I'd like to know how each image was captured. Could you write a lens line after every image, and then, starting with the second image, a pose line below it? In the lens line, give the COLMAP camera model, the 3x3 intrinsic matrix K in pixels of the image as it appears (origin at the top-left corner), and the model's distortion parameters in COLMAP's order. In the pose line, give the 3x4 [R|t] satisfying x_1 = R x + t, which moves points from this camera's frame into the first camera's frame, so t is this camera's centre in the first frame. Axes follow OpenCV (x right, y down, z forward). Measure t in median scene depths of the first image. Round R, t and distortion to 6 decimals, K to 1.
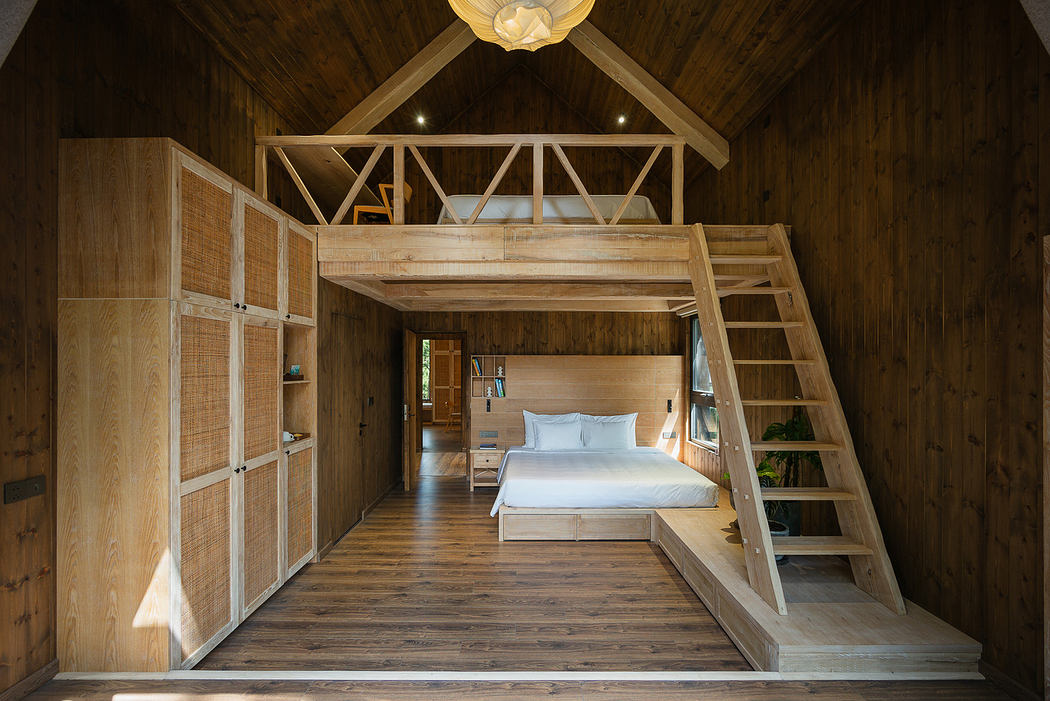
lens RADIAL K [[458.4, 0, 518.8], [0, 458.4, 370.1], [0, 0, 1]] dist [-0.003936, 0.000477]
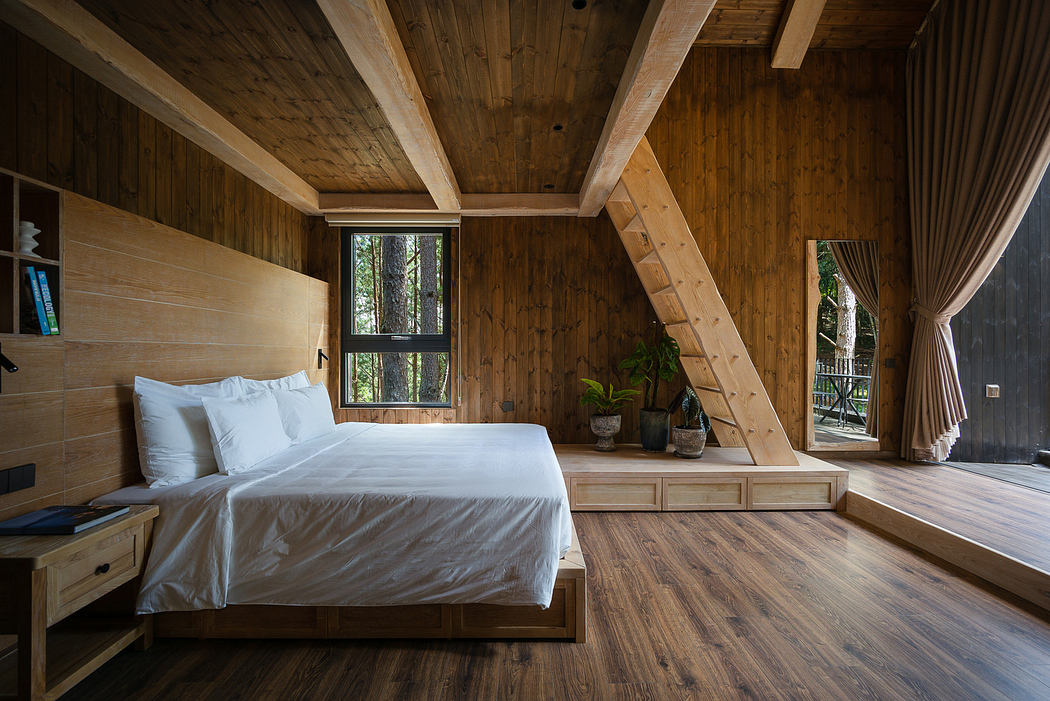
lens RADIAL K [[458.4, 0, 523.8], [0, 458.4, 349.9], [0, 0, 1]] dist [-0.003936, 0.000477]
pose [[-0.011306, -0.003647, 0.999929, -0.691378], [0.000916, 0.999993, 0.003658, 0.149668], [-0.999936, 0.000958, -0.011302, 1.574803]]
